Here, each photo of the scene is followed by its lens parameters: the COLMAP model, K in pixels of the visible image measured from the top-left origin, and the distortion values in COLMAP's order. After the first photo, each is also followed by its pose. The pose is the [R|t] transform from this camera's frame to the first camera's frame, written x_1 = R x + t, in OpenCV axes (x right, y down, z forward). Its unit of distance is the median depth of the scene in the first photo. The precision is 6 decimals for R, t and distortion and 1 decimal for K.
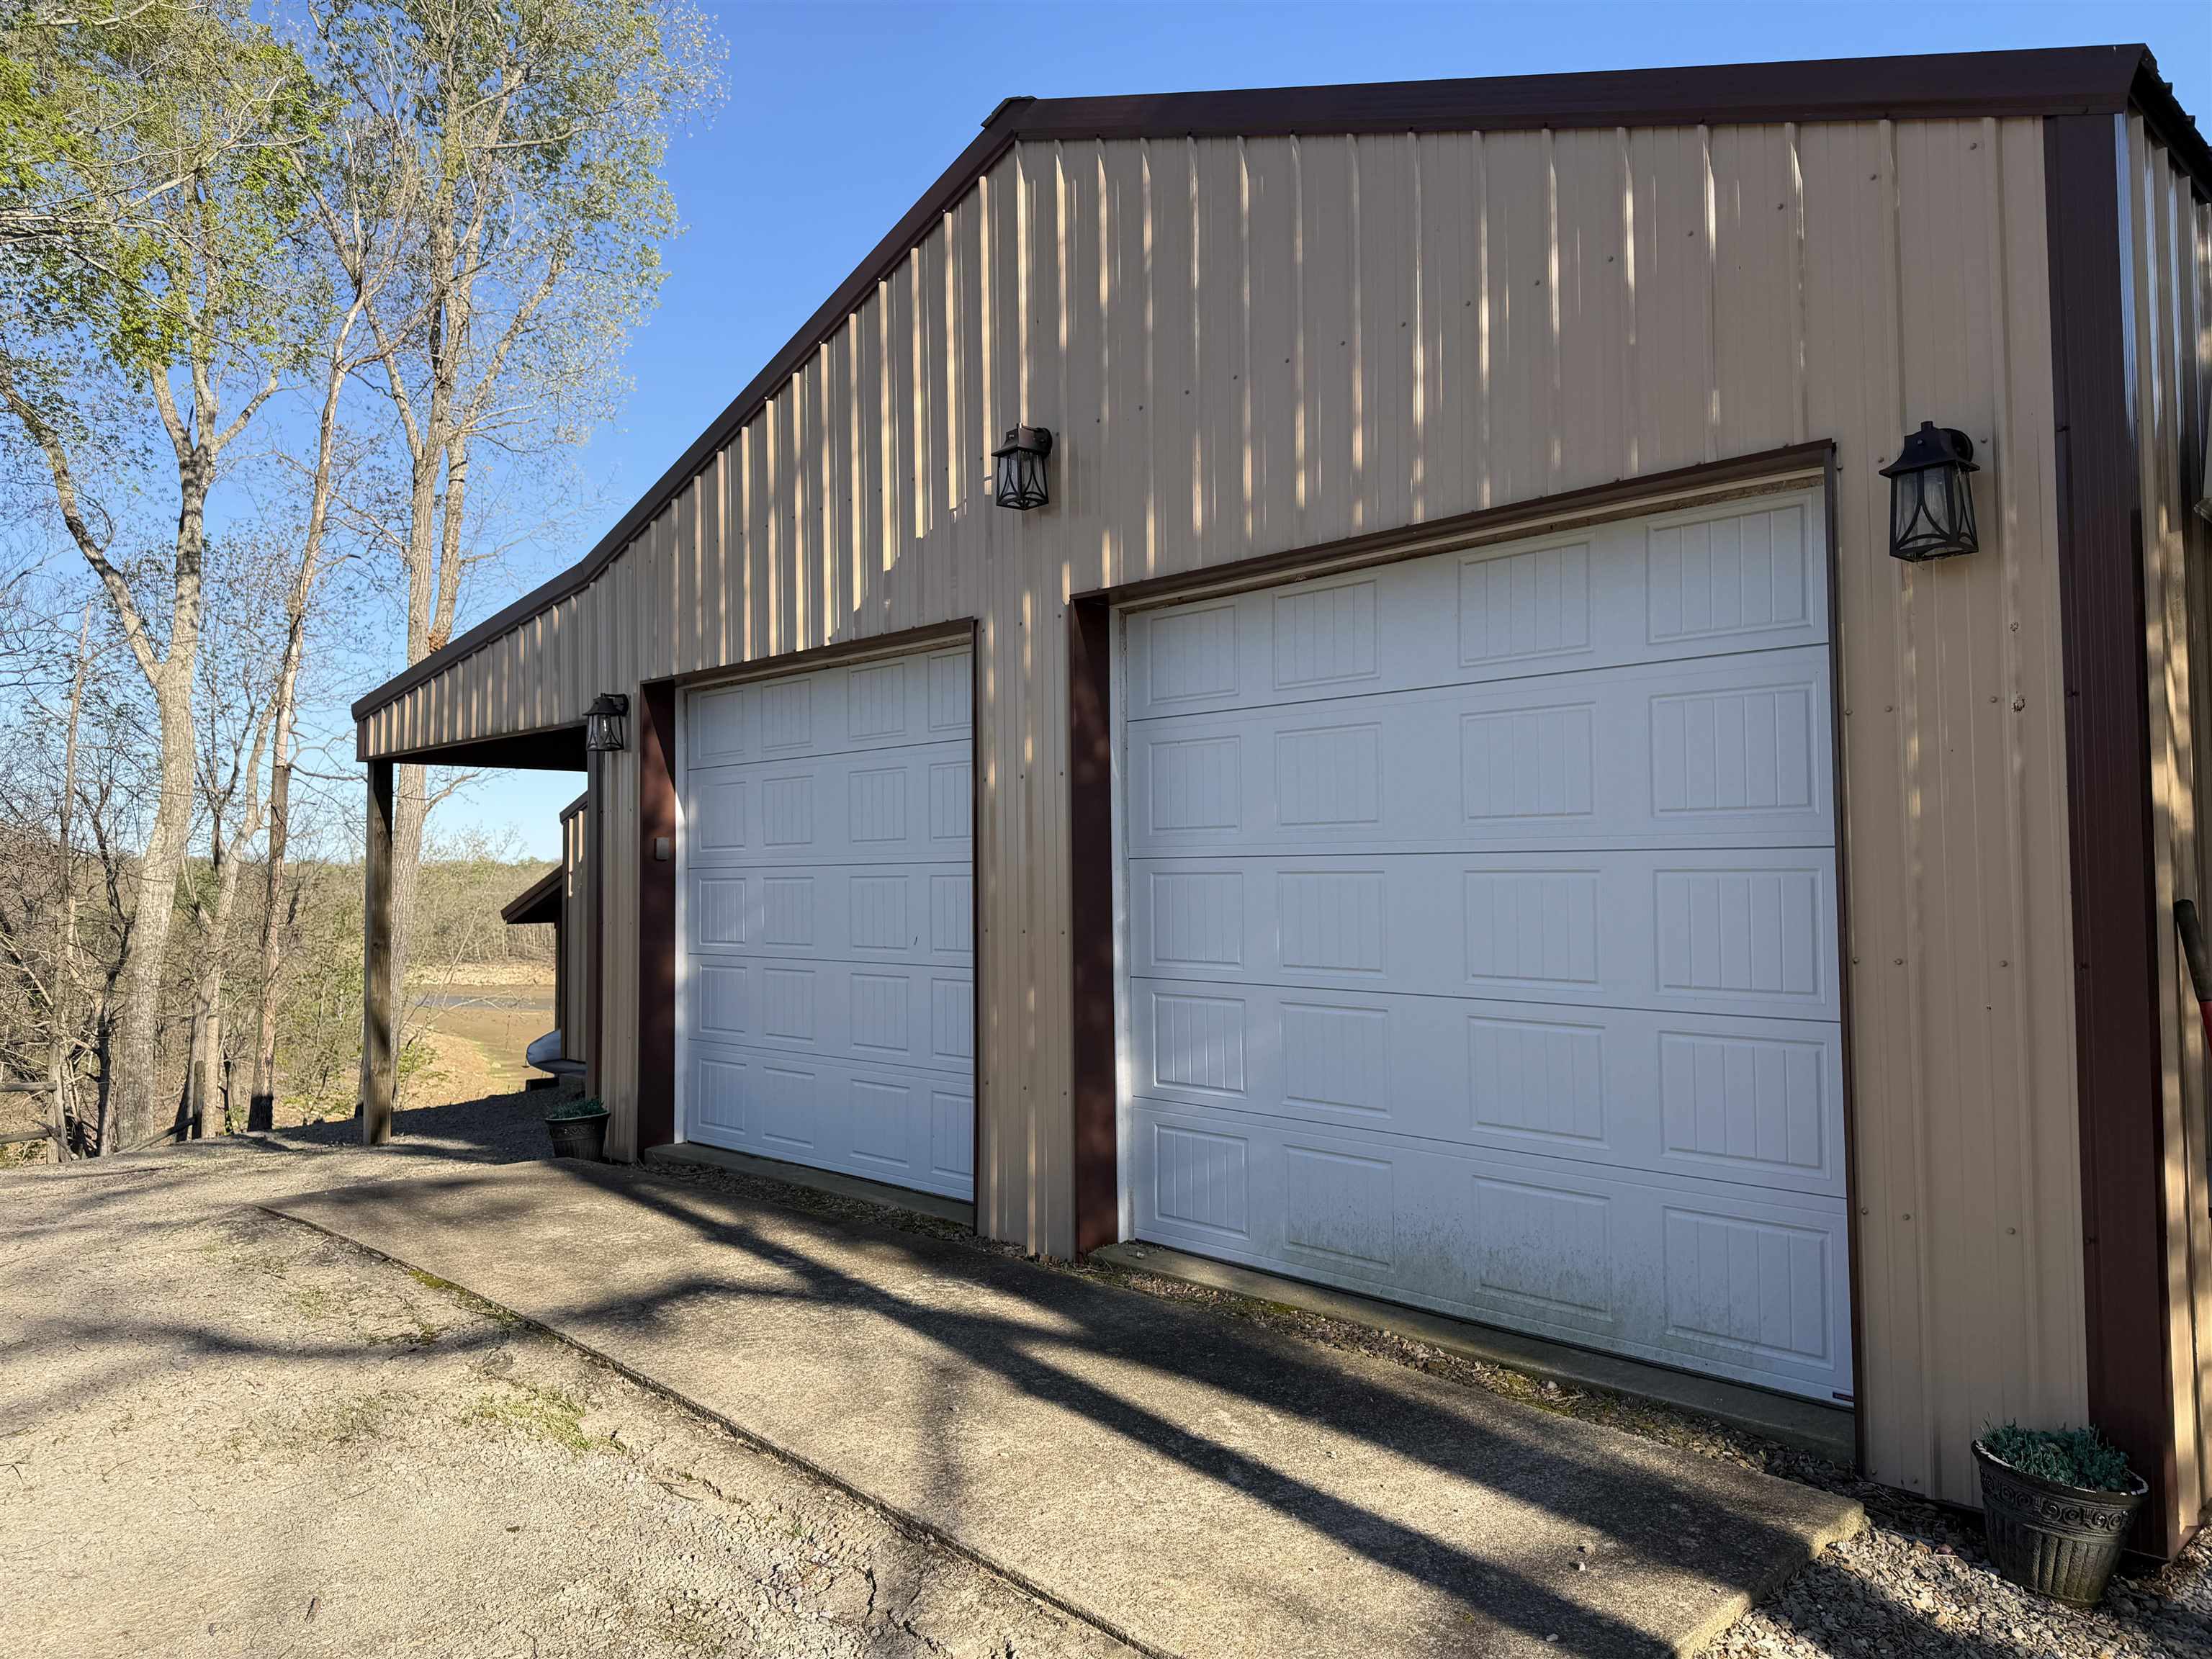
lens RADIAL K [[1556.9, 0, 1100.4], [0, 1556.9, 828.8], [0, 0, 1]] dist [0.073233, -0.079474]
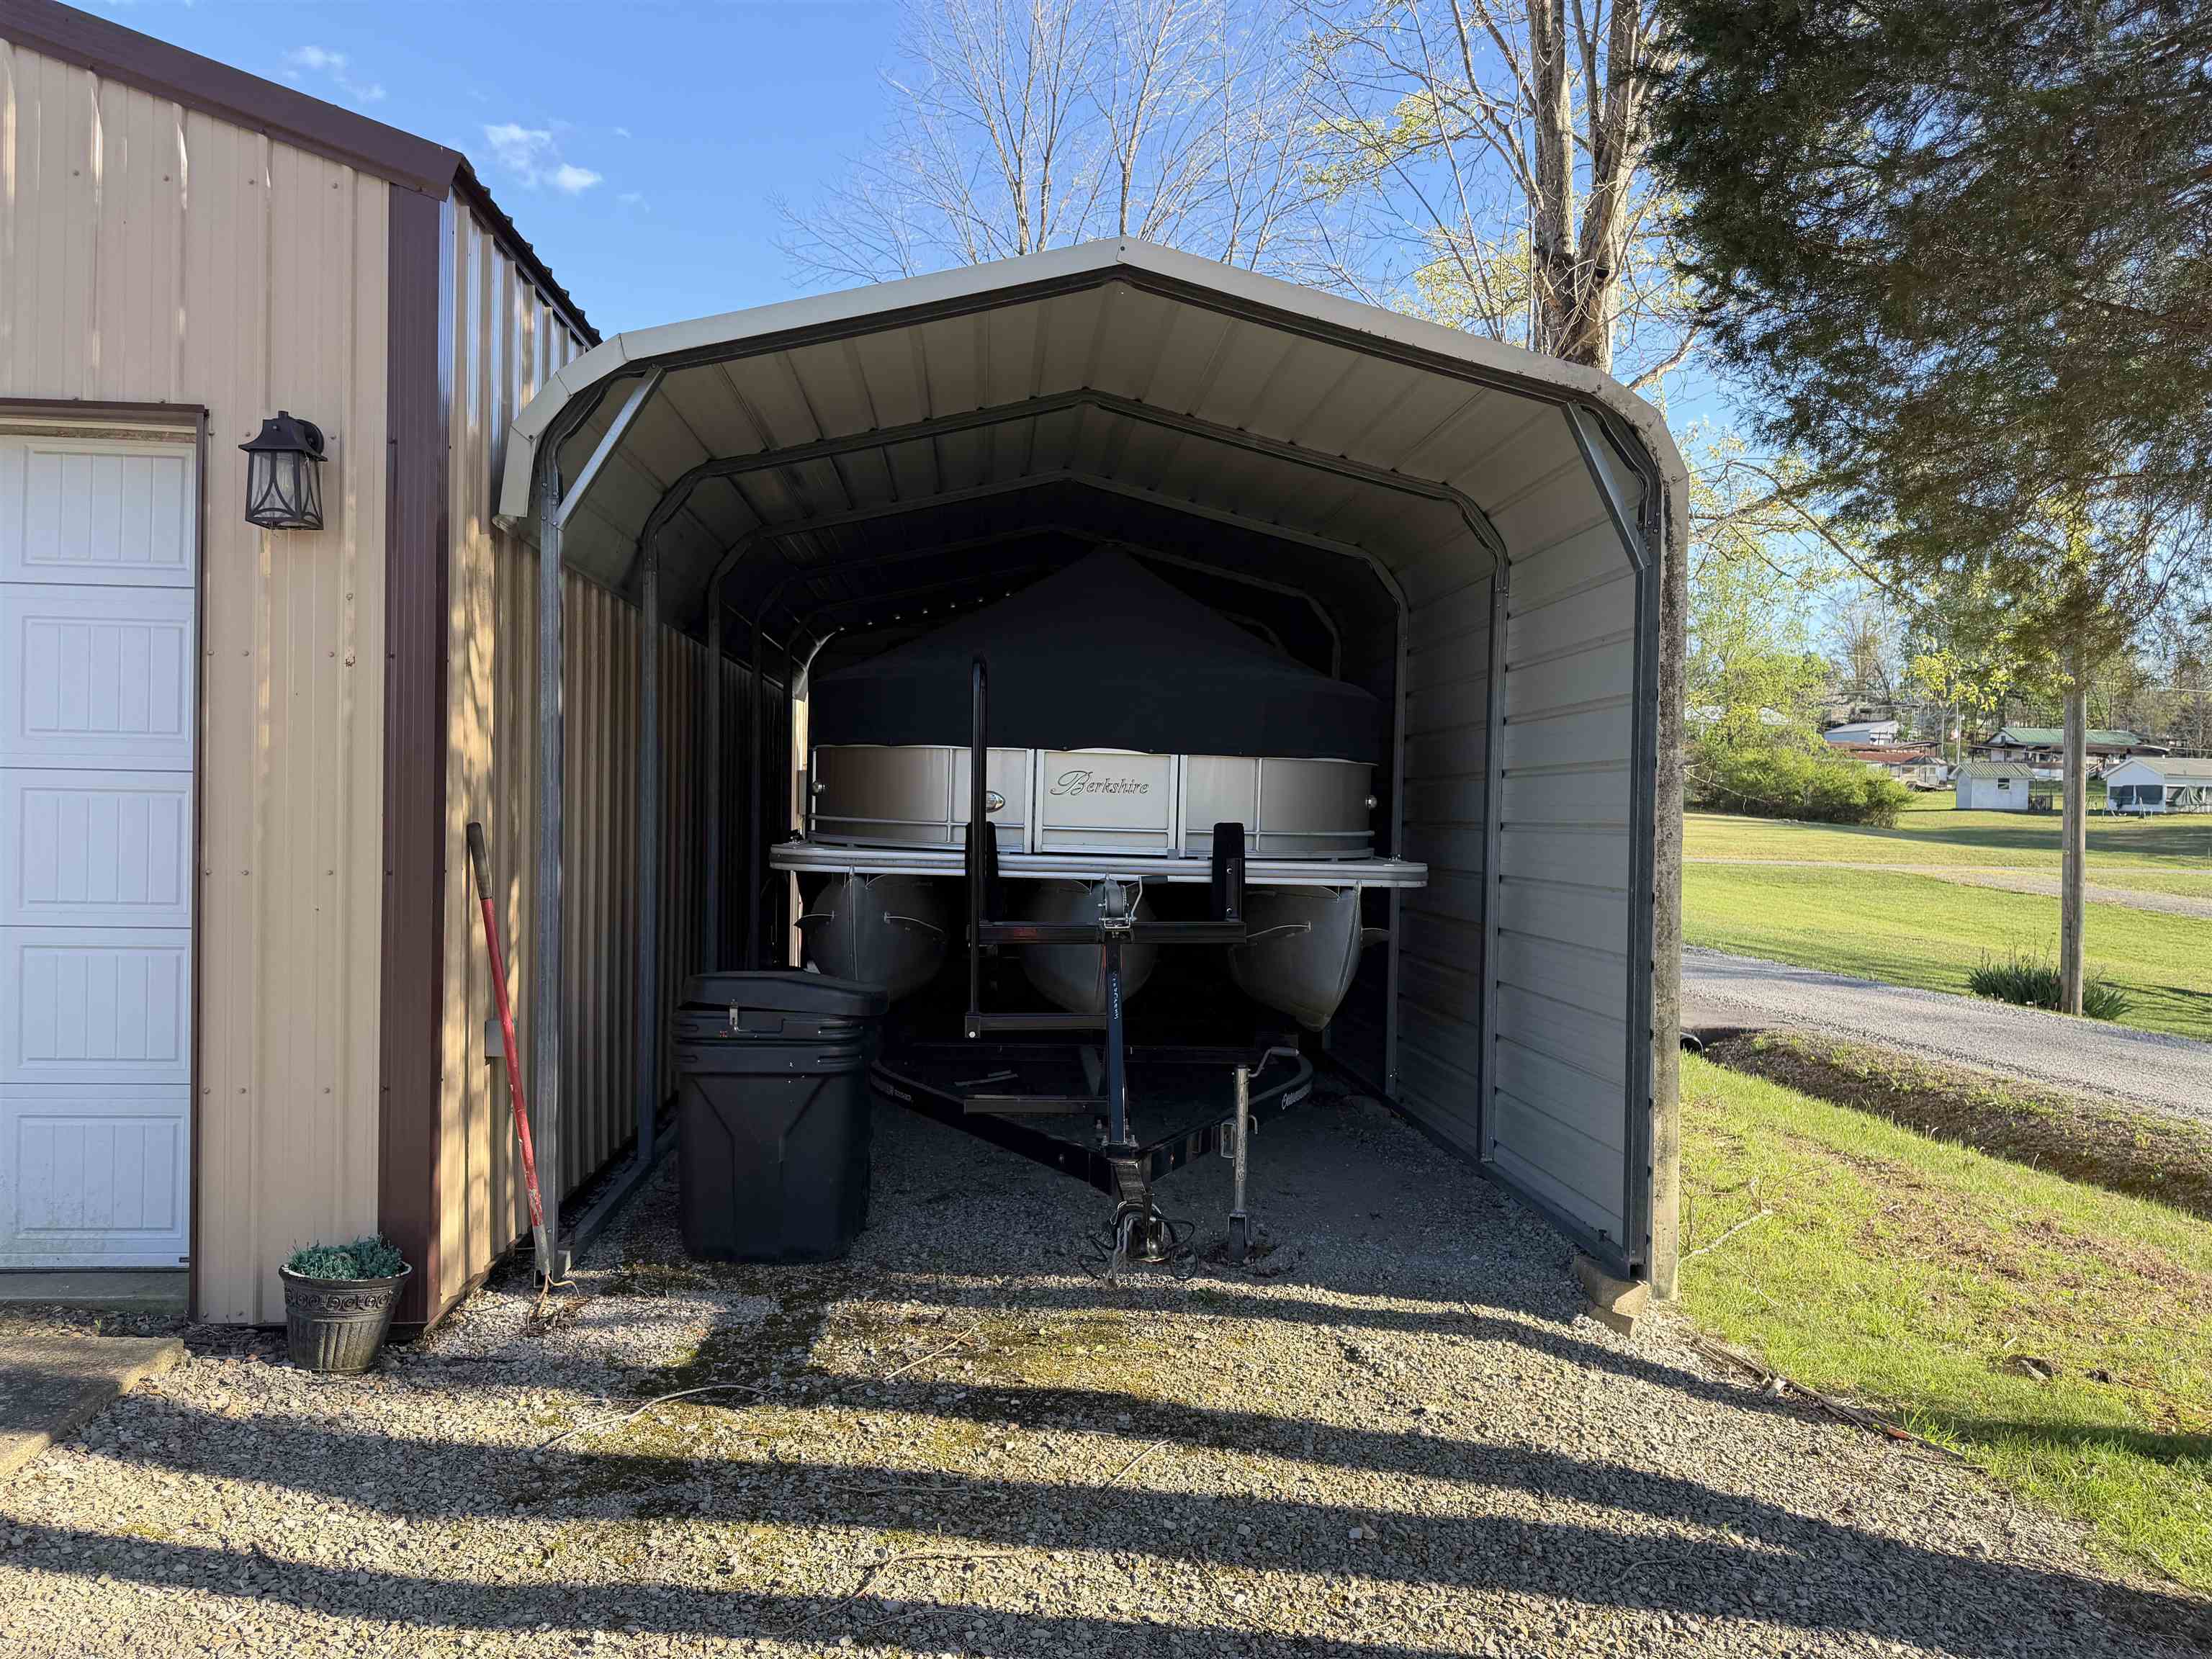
lens RADIAL K [[1556.9, 0, 1114.9], [0, 1556.9, 824.2], [0, 0, 1]] dist [0.073233, -0.079474]
pose [[0.637655, 0.014362, 0.770188, 0.019292], [-0.045309, 0.998794, 0.018888, -0.002379], [-0.768989, -0.046940, 0.637537, -0.233305]]
